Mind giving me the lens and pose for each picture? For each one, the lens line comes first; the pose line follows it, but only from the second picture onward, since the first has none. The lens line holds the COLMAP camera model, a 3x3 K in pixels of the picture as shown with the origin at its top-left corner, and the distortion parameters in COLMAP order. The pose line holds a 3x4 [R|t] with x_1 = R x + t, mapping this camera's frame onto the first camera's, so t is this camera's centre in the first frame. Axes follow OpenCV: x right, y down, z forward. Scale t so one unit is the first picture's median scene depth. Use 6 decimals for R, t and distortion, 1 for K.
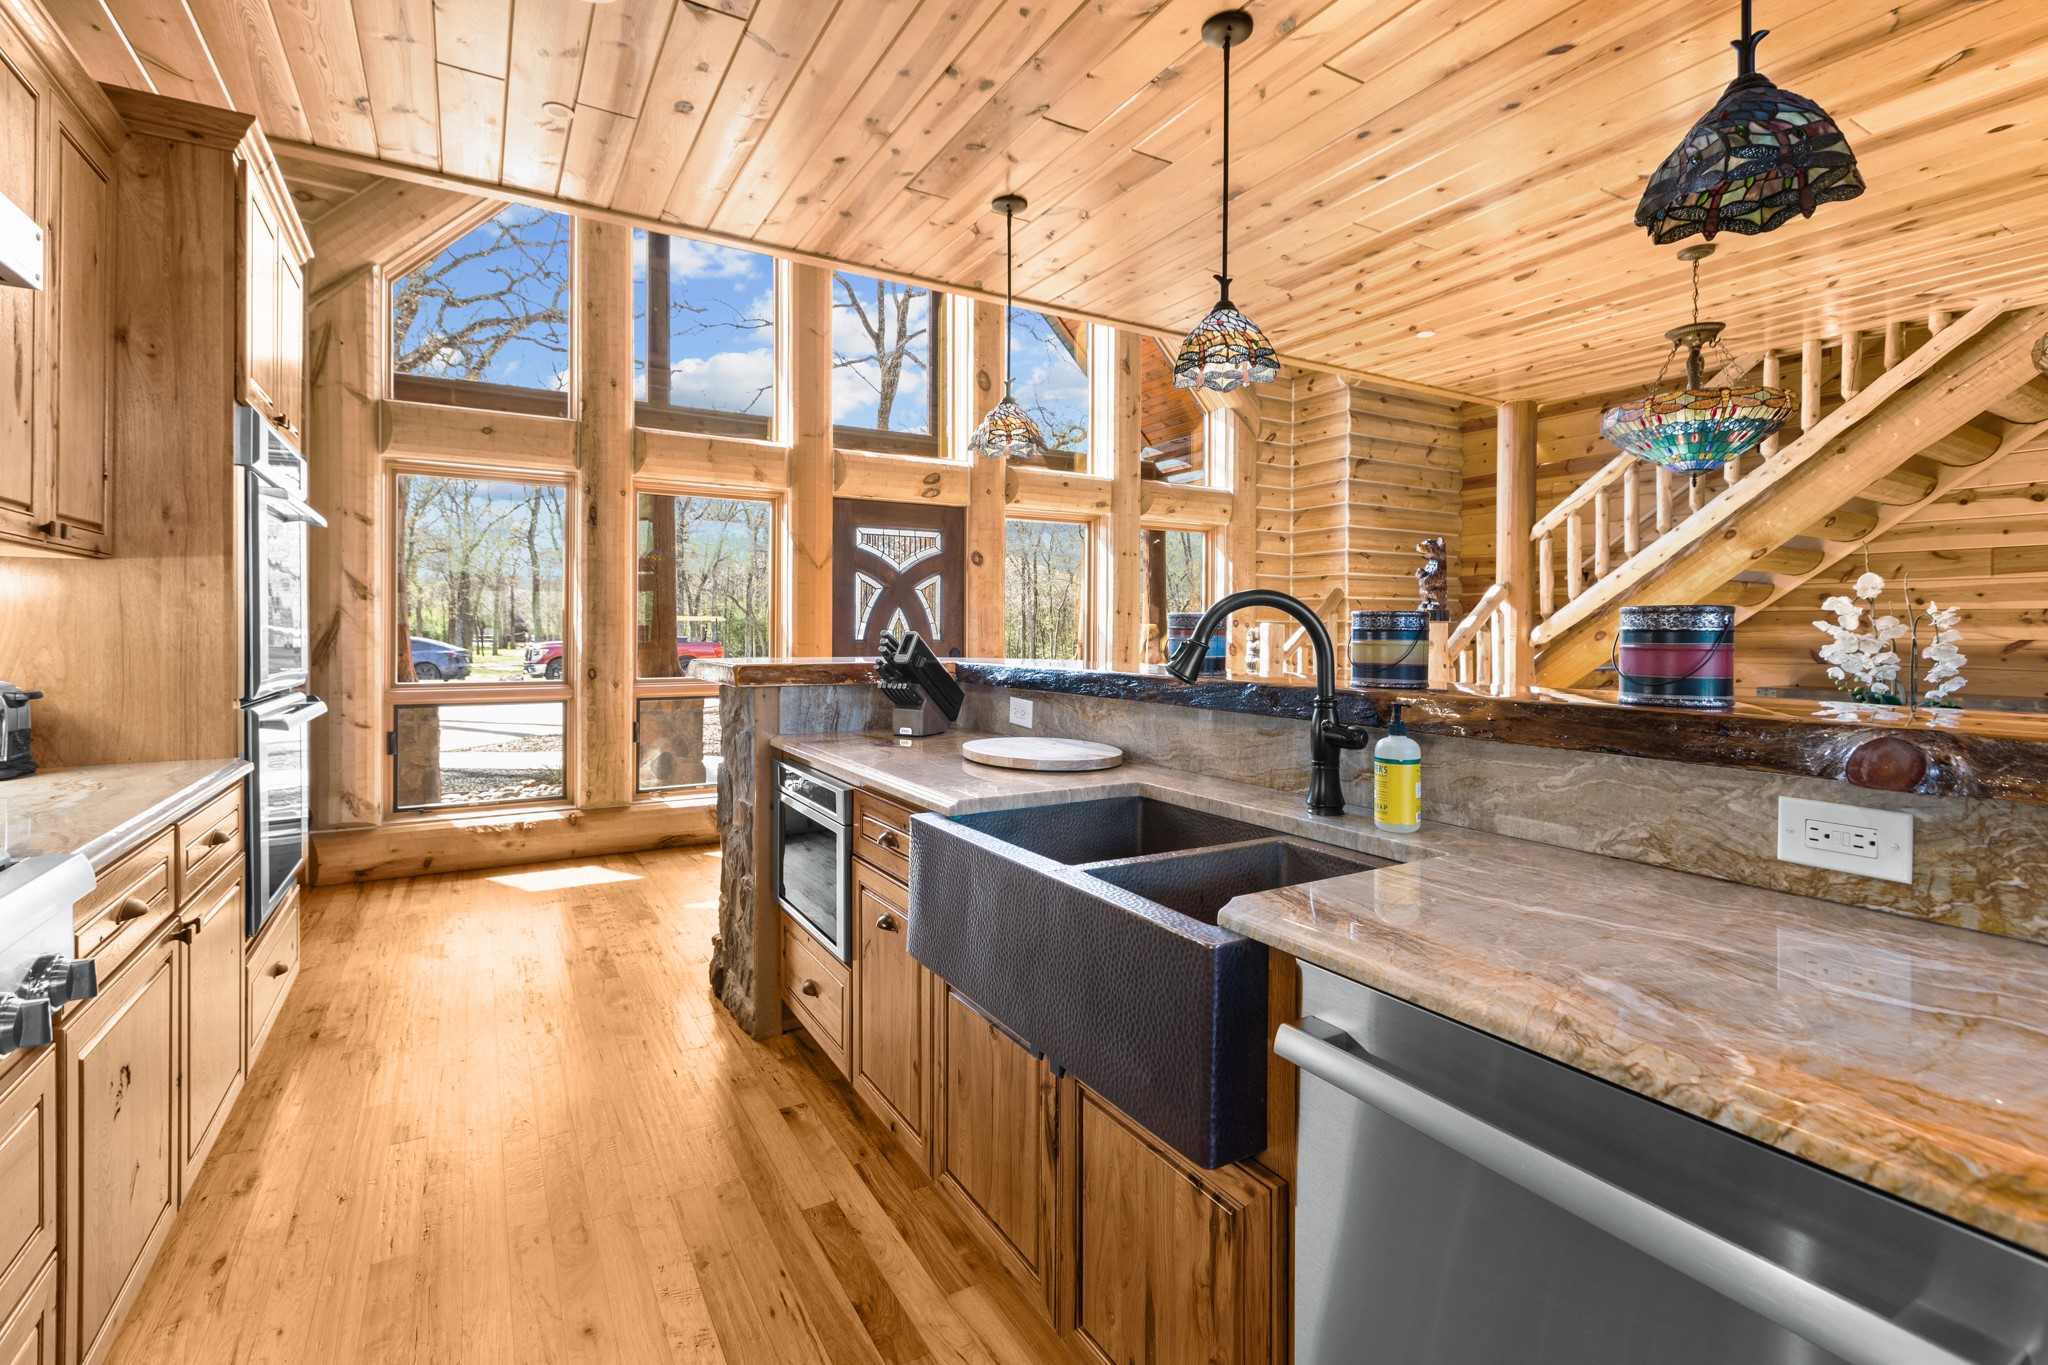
lens RADIAL K [[924.8, 0, 1020.8], [0, 924.8, 623.1], [0, 0, 1]] dist [0.002611, 0.000358]
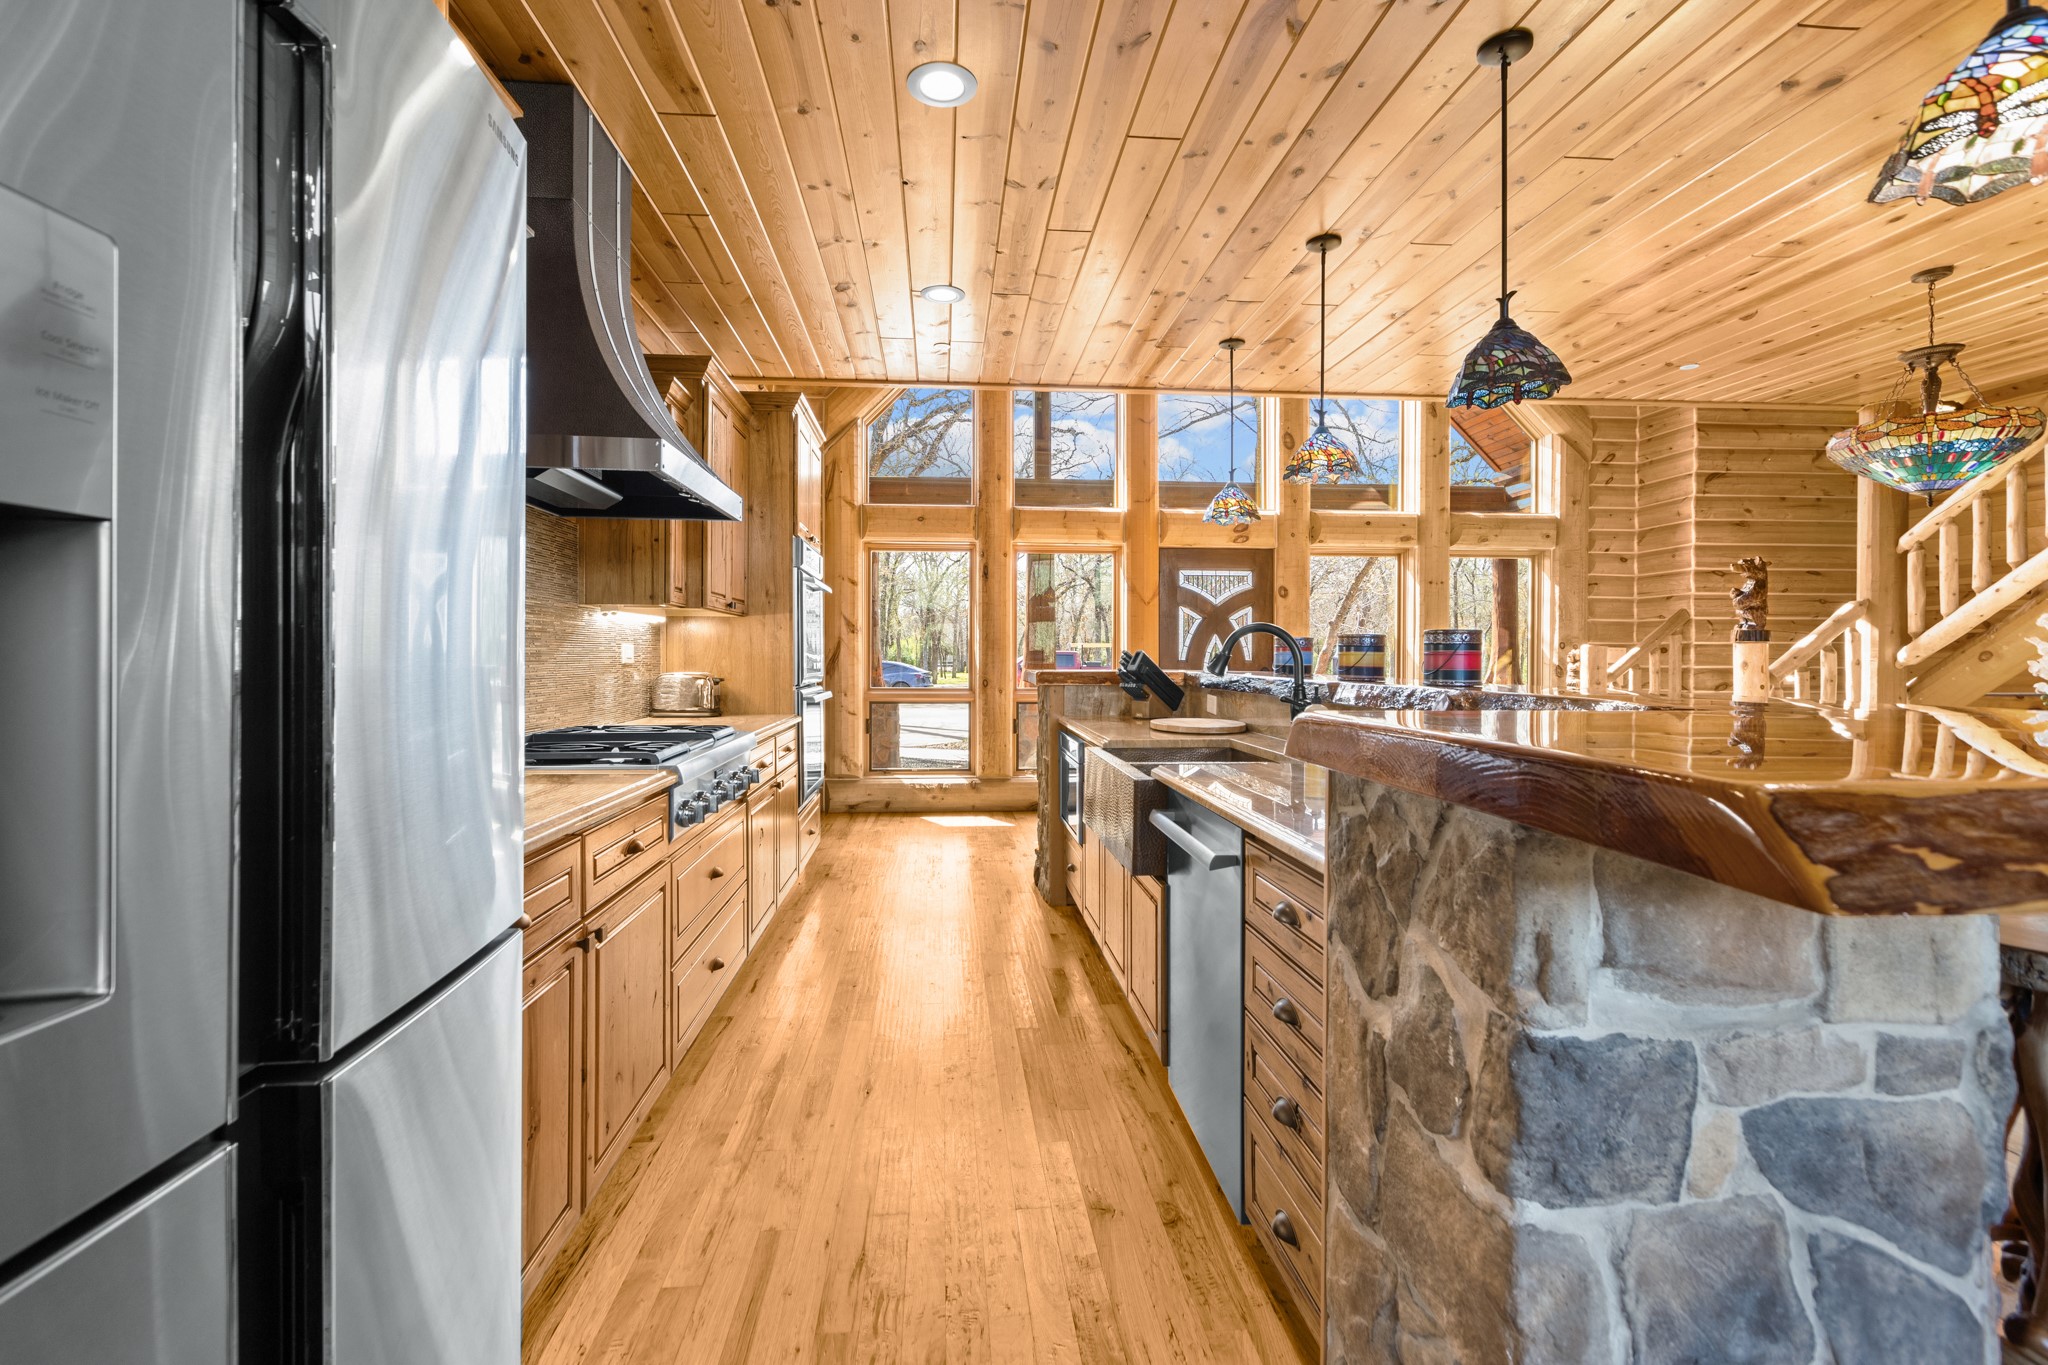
lens RADIAL K [[934.4, 0, 1028.0], [0, 934.4, 637.5], [0, 0, 1]] dist [0.003270, 0.000371]
pose [[0.903478, -0.010203, -0.428513, 0.191569], [0.004489, 0.999887, -0.014342, 0.004780], [0.428611, 0.011034, 0.903422, -0.244904]]
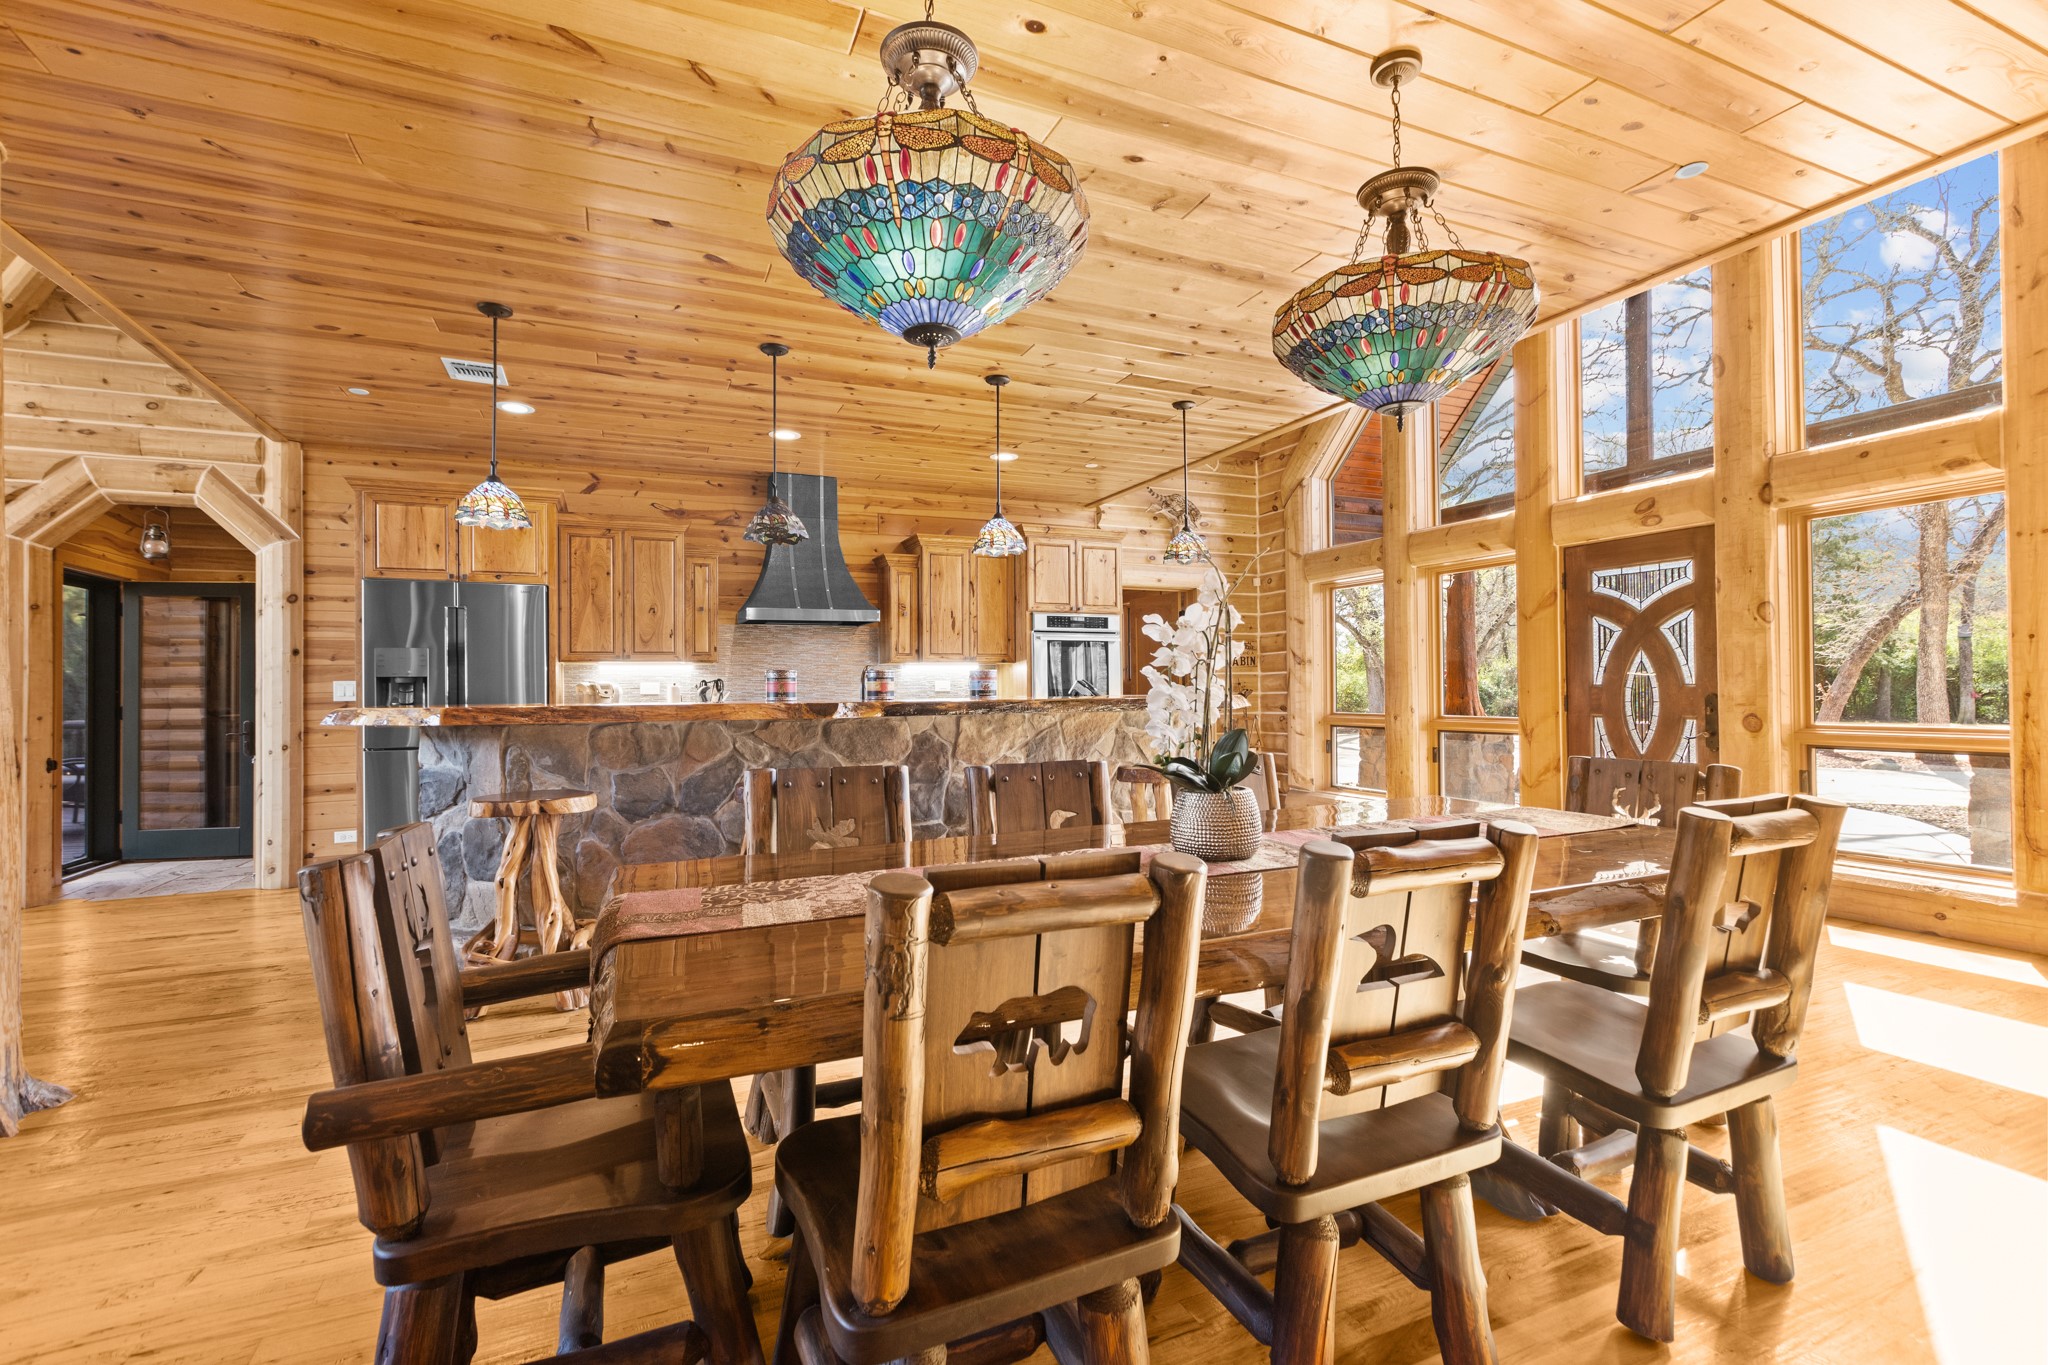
lens RADIAL K [[917.6, 0, 1029.0], [0, 917.6, 685.0], [0, 0, 1]] dist [0.000559, 0.000470]
pose [[-0.117322, -0.007836, -0.993063, 0.950817], [0.013598, 0.999862, -0.009496, 0.021608], [0.993001, -0.014618, -0.117199, 0.548362]]
